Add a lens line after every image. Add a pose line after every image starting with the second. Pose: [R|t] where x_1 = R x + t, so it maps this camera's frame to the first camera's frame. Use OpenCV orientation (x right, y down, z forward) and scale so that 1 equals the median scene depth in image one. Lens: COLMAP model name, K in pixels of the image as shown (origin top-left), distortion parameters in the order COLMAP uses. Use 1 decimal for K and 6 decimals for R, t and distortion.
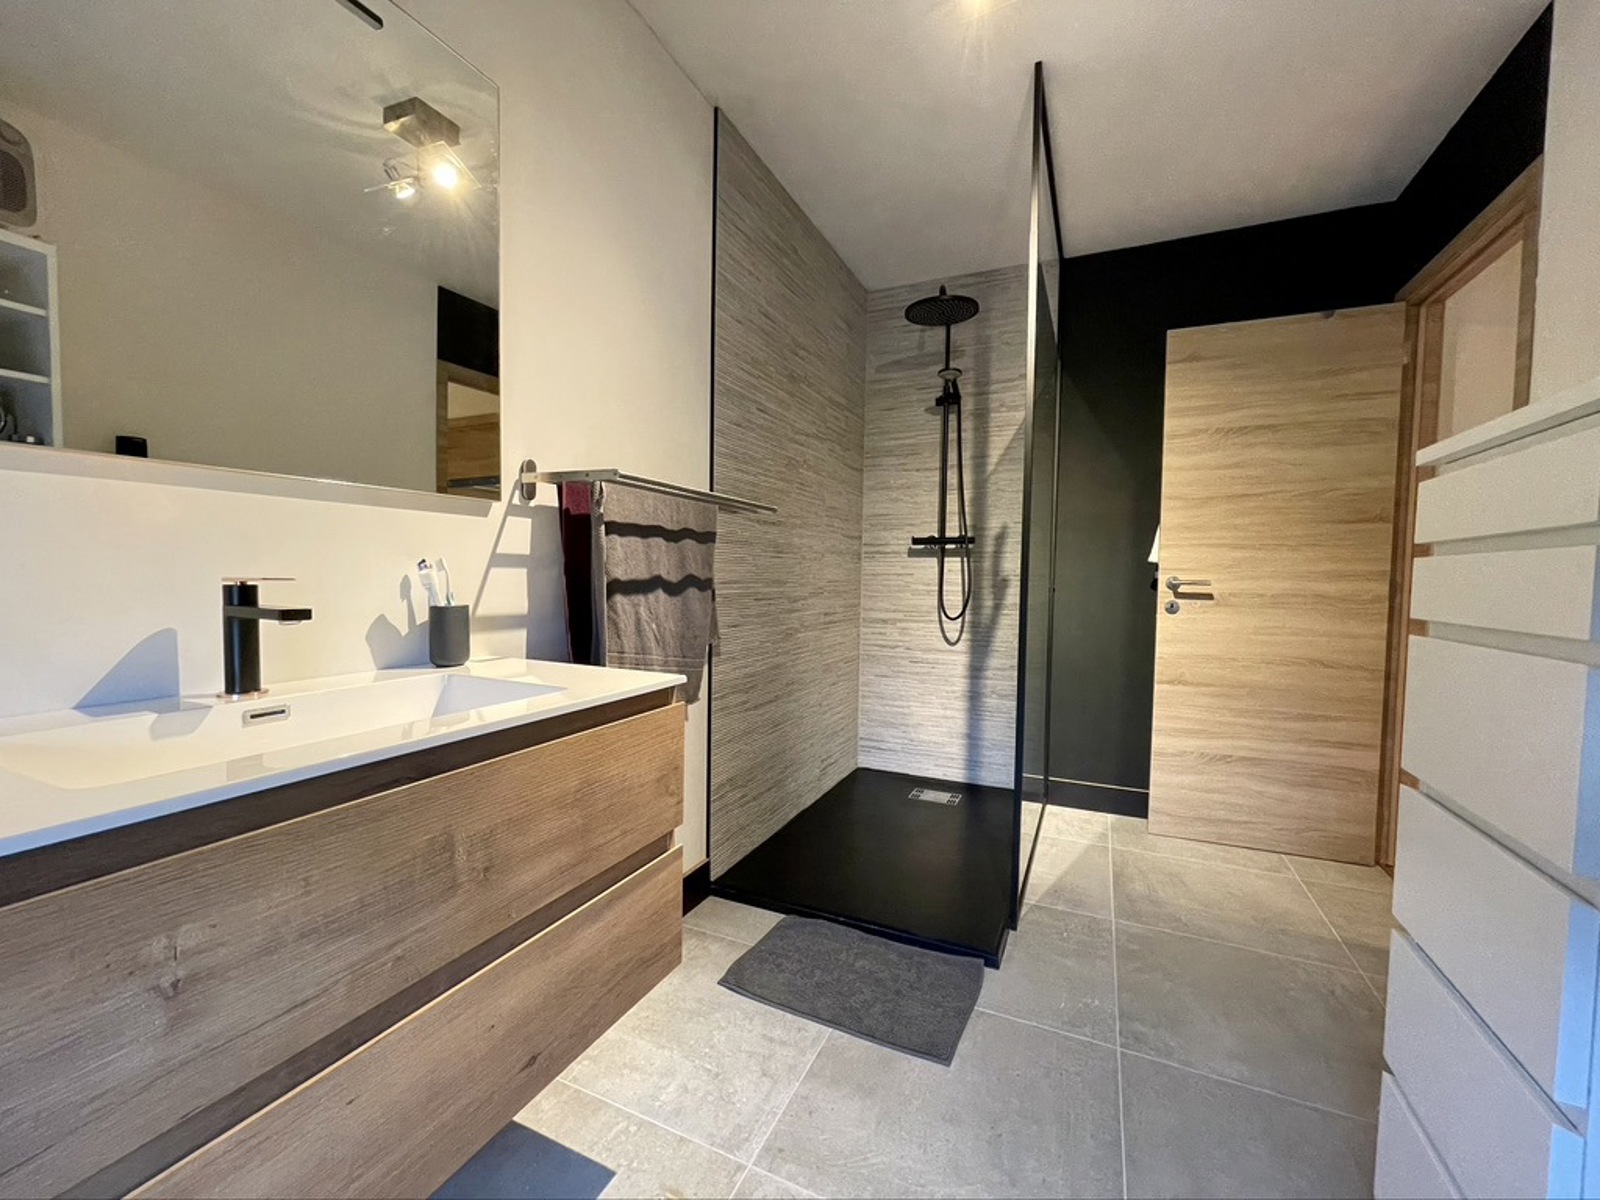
lens RADIAL K [[646.1, 0, 801.9], [0, 646.1, 609.3], [0, 0, 1]] dist [-0.000544, 0.000389]
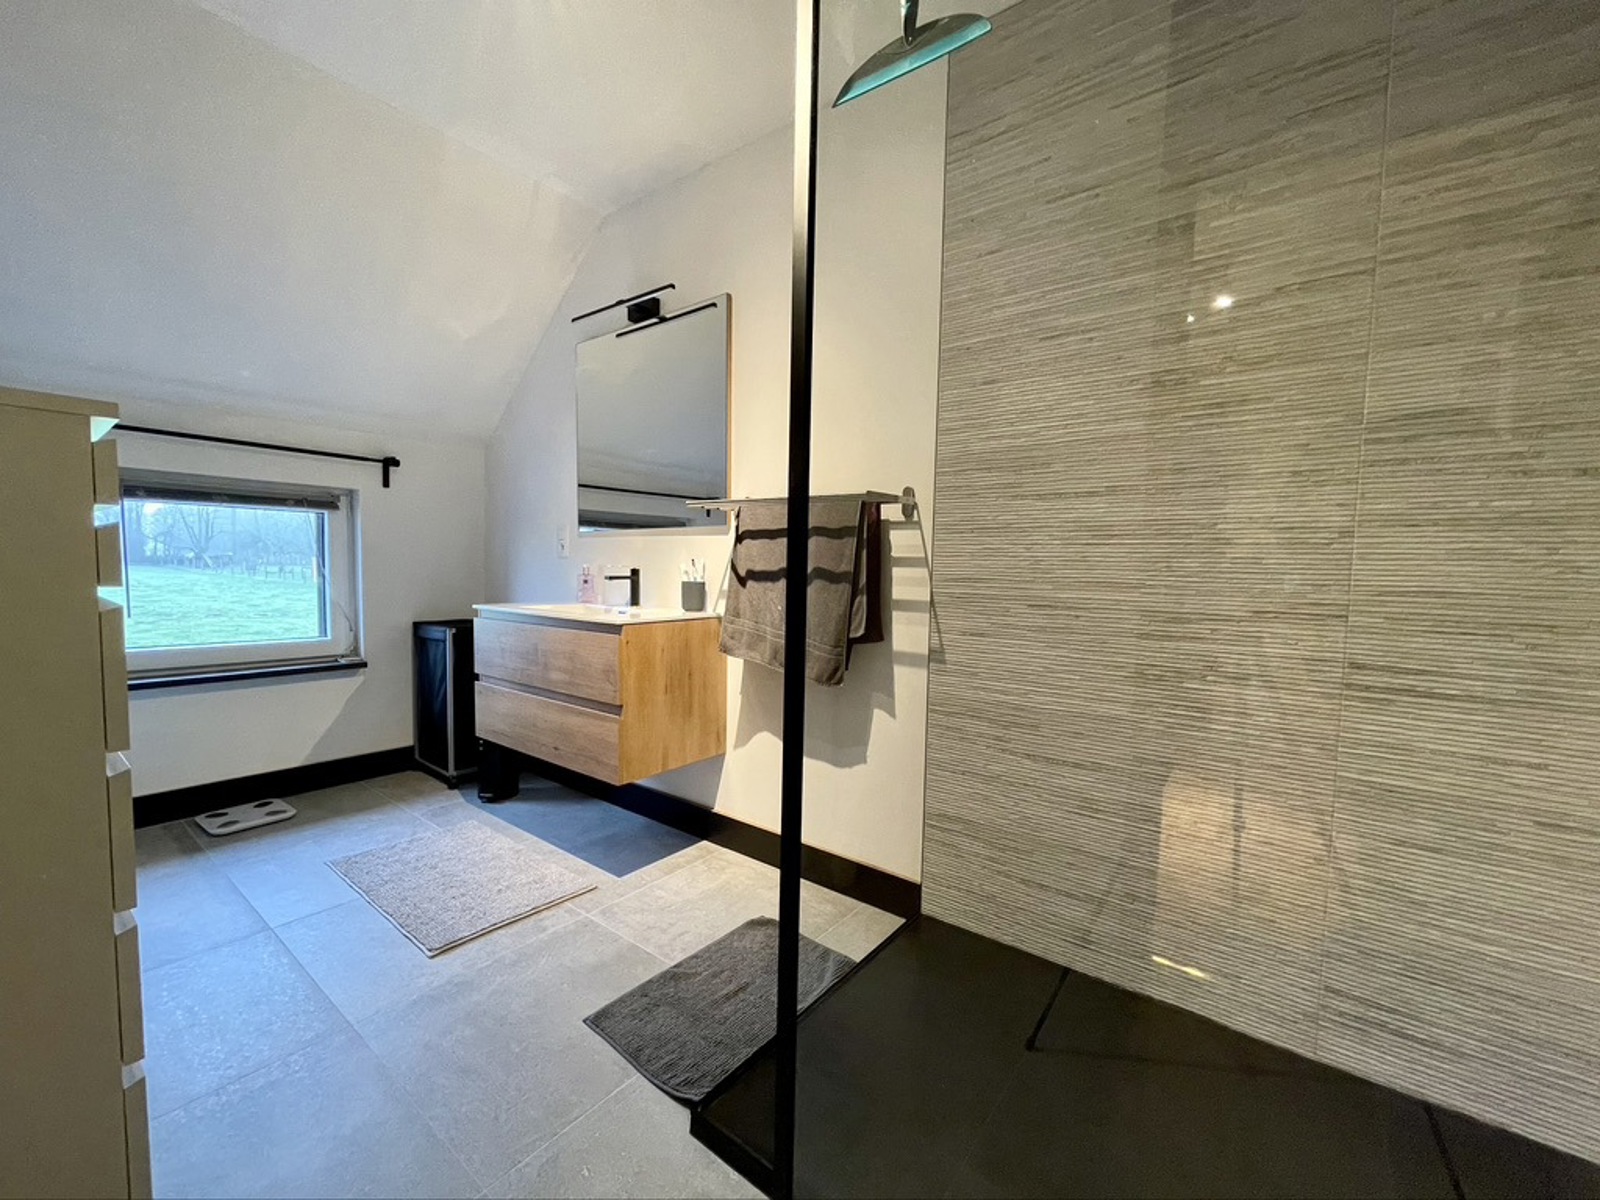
lens RADIAL K [[646.1, 0, 801.9], [0, 646.1, 609.3], [0, 0, 1]] dist [-0.000544, 0.000389]
pose [[-0.225129, 0.046341, -0.973226, 1.045291], [-0.075411, 0.995043, 0.064824, -0.059293], [0.971406, 0.087986, -0.220519, 1.386270]]
